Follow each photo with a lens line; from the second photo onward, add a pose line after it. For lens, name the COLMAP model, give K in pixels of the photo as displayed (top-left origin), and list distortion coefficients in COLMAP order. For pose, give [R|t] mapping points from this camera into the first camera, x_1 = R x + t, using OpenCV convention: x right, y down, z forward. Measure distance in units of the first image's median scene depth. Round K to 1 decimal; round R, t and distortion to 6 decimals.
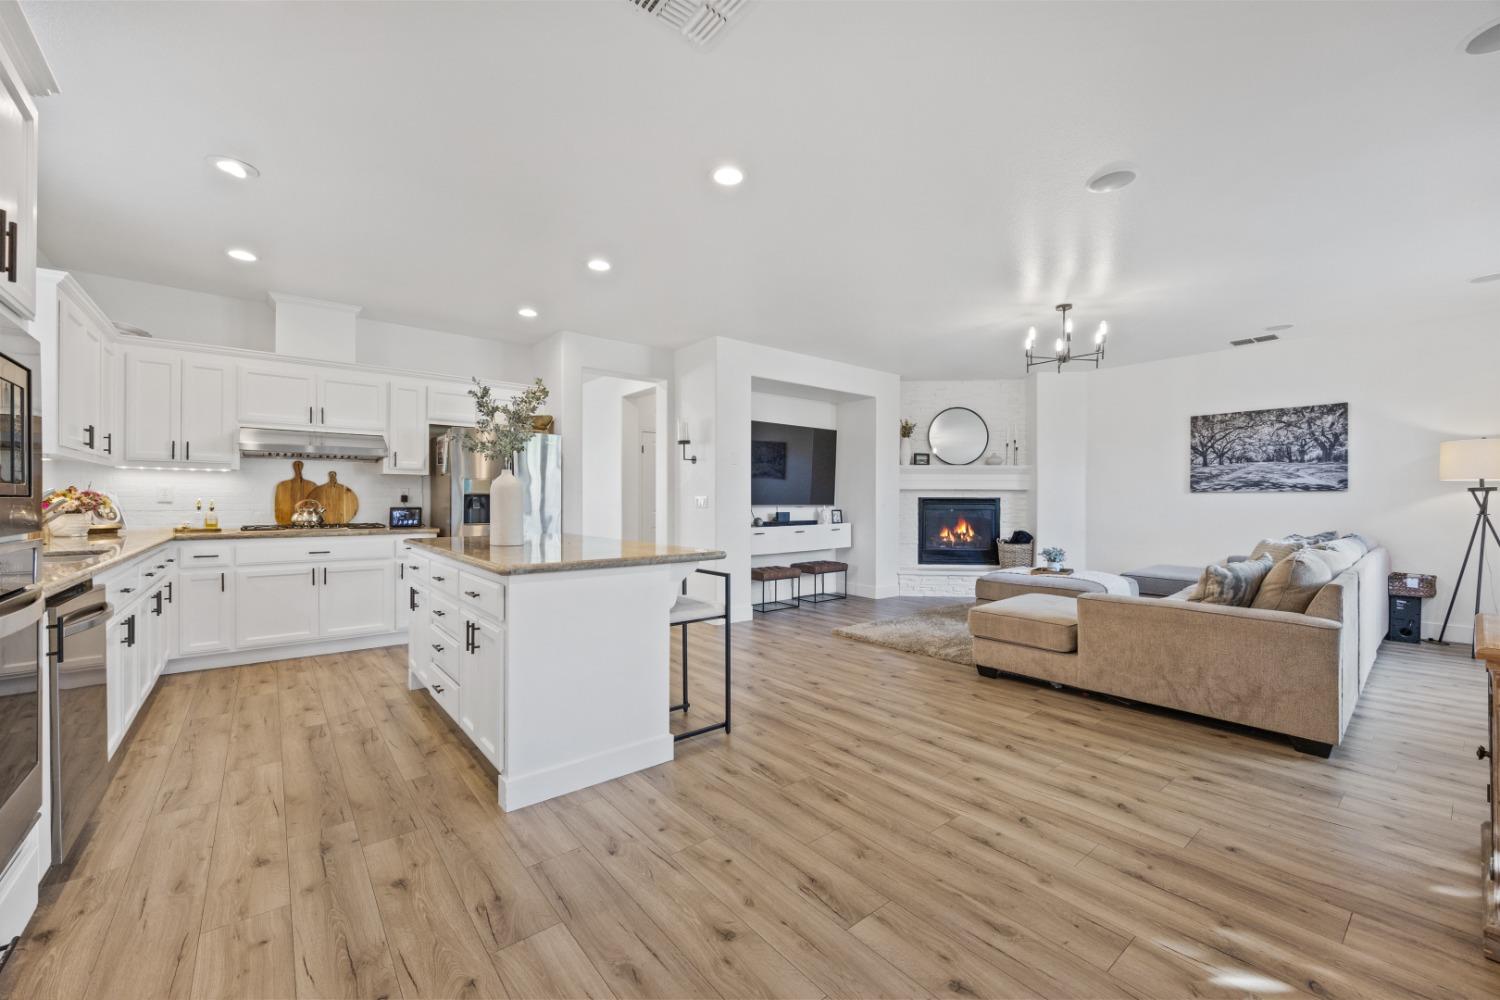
lens RADIAL K [[595.9, 0, 743.5], [0, 595.9, 502.5], [0, 0, 1]] dist [-0.005700, -0.000194]
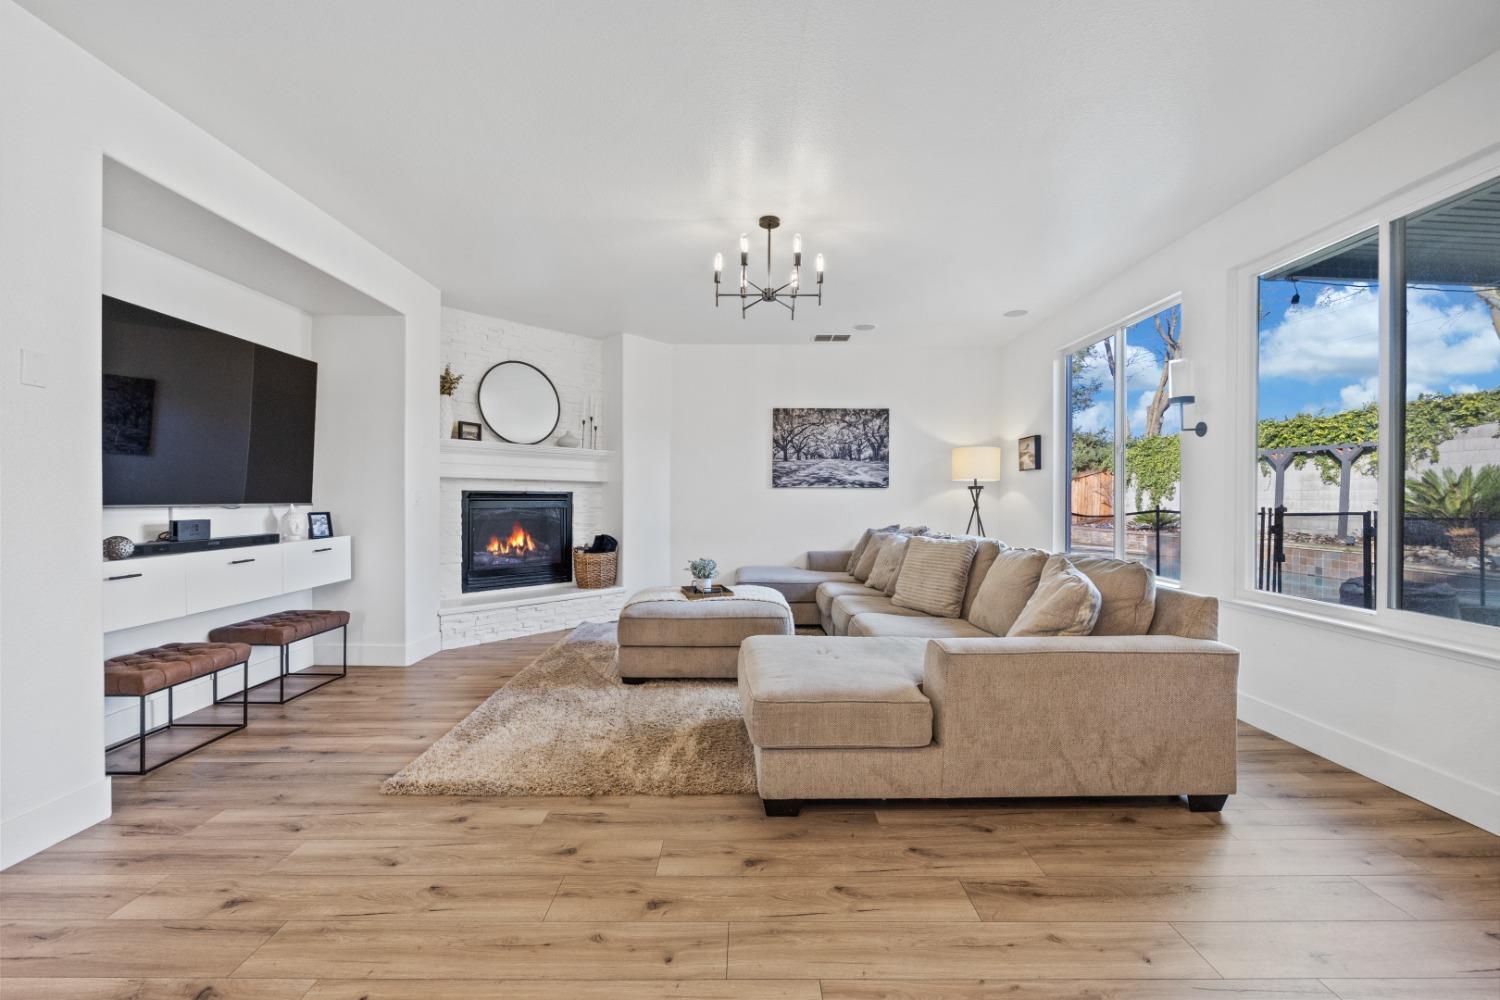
lens RADIAL K [[596.7, 0, 748.5], [0, 596.7, 501.1], [0, 0, 1]] dist [-0.002091, -0.000145]
pose [[0.622832, -0.003663, 0.782347, -0.031219], [0.000662, 0.999991, 0.004155, 0.000724], [-0.782355, -0.002070, 0.622829, 0.556036]]
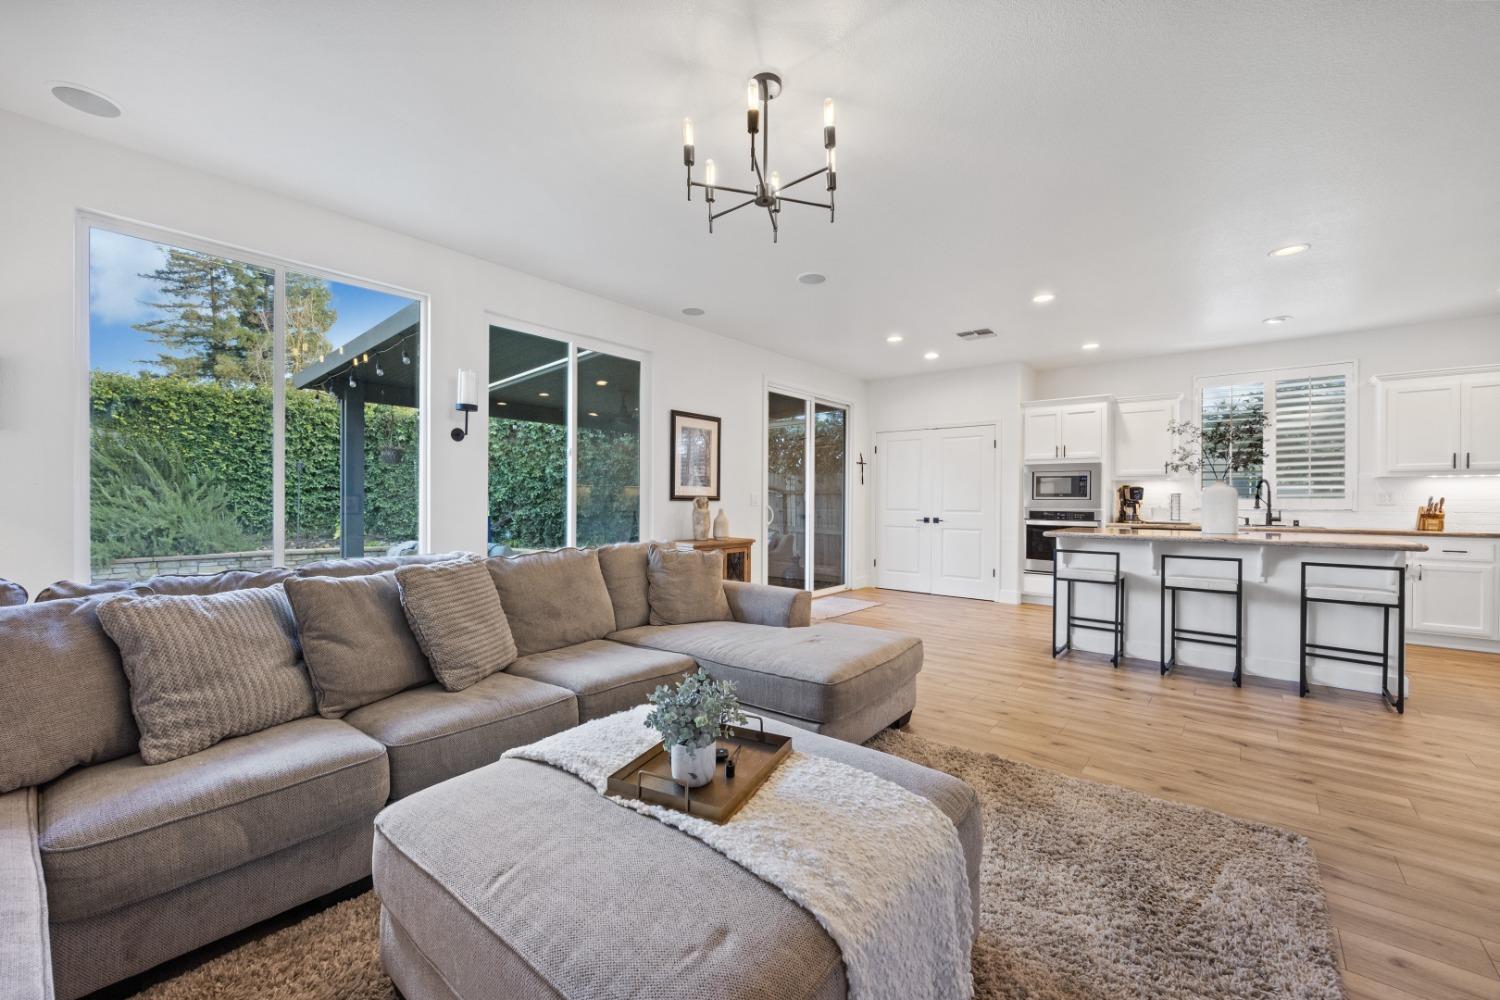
lens RADIAL K [[596.9, 0, 743.0], [0, 596.9, 503.1], [0, 0, 1]] dist [-0.002536, 0.000376]
pose [[-0.982135, -0.006659, -0.188059, 0.621659], [-0.008501, 0.999923, 0.008992, -0.001160], [0.187985, 0.010430, -0.982117, 1.414402]]
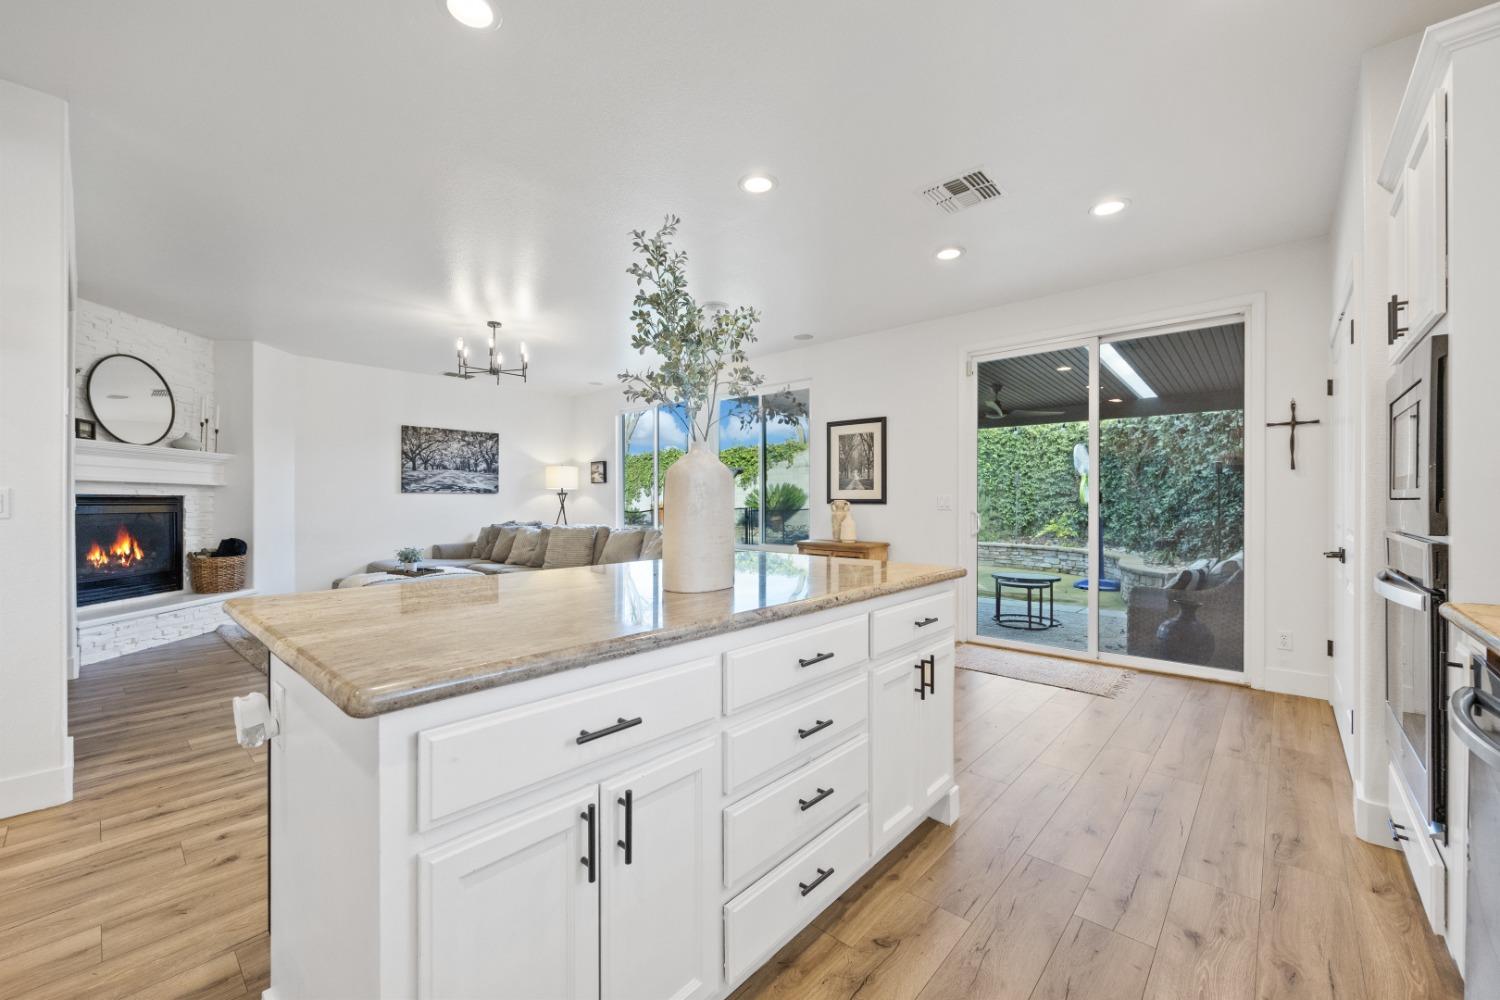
lens RADIAL K [[596.7, 0, 748.5], [0, 596.7, 501.1], [0, 0, 1]] dist [-0.002091, -0.000145]
pose [[-0.160654, -0.002111, 0.987009, -0.603894], [0.001692, 0.999996, 0.002414, -0.003372], [-0.987009, 0.002058, -0.160650, 0.687356]]
